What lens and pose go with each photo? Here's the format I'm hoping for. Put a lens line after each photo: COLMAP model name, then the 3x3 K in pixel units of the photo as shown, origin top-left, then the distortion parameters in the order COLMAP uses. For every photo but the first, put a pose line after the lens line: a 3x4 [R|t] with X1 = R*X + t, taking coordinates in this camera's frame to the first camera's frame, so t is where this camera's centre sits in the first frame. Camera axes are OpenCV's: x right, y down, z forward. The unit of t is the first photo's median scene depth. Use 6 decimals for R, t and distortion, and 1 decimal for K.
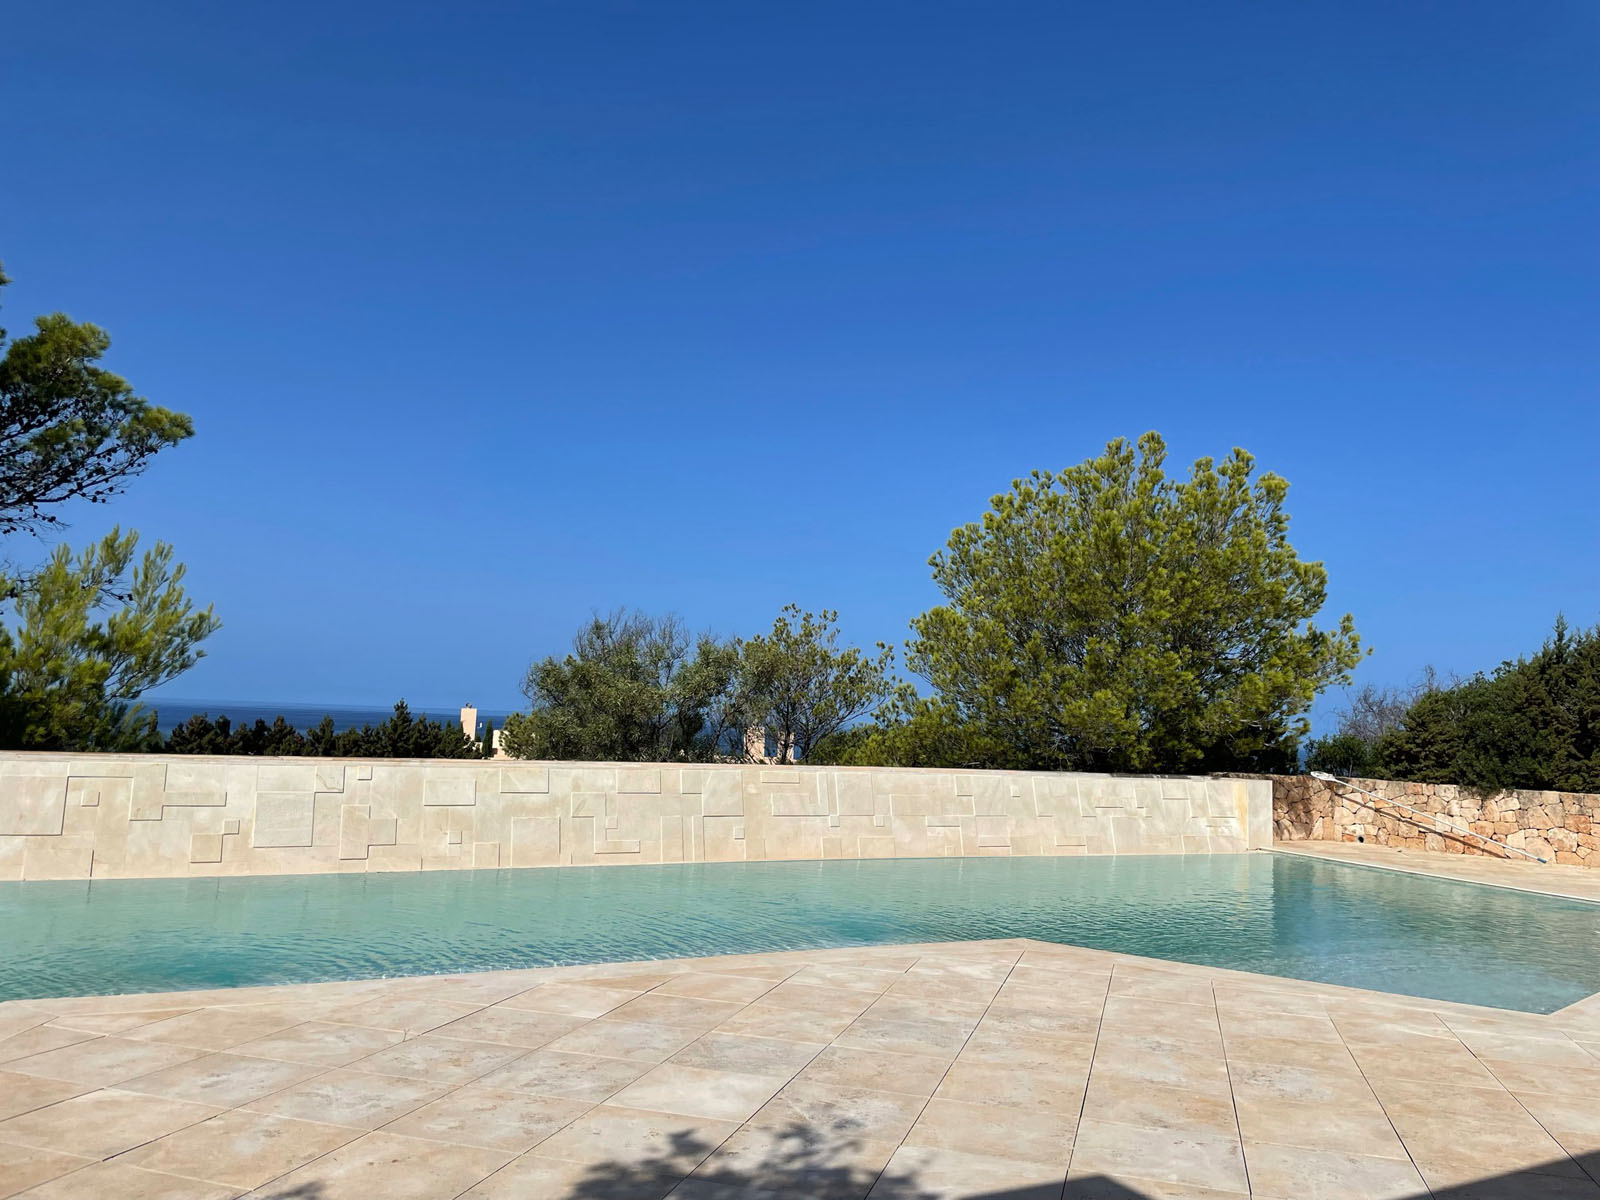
lens RADIAL K [[1211.4, 0, 798.7], [0, 1211.4, 597.9], [0, 0, 1]] dist [-0.004106, -0.004765]
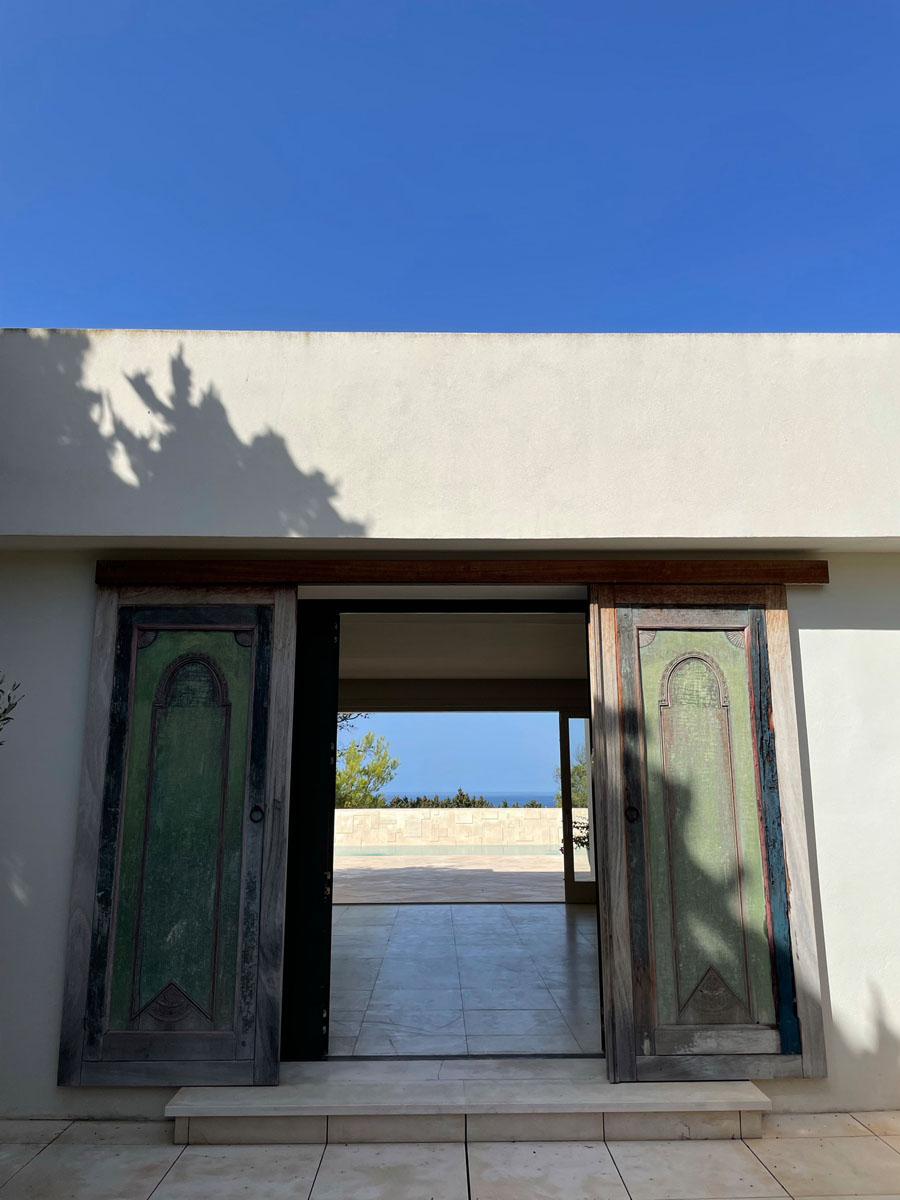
lens RADIAL K [[908.5, 0, 450.6], [0, 908.5, 599.5], [0, 0, 1]] dist [-0.004106, -0.004765]
pose [[0.882432, -0.130818, -0.451885, 0.705538], [0.079113, 0.988145, -0.131570, -0.075727], [0.463739, 0.080352, 0.882321, -0.952198]]
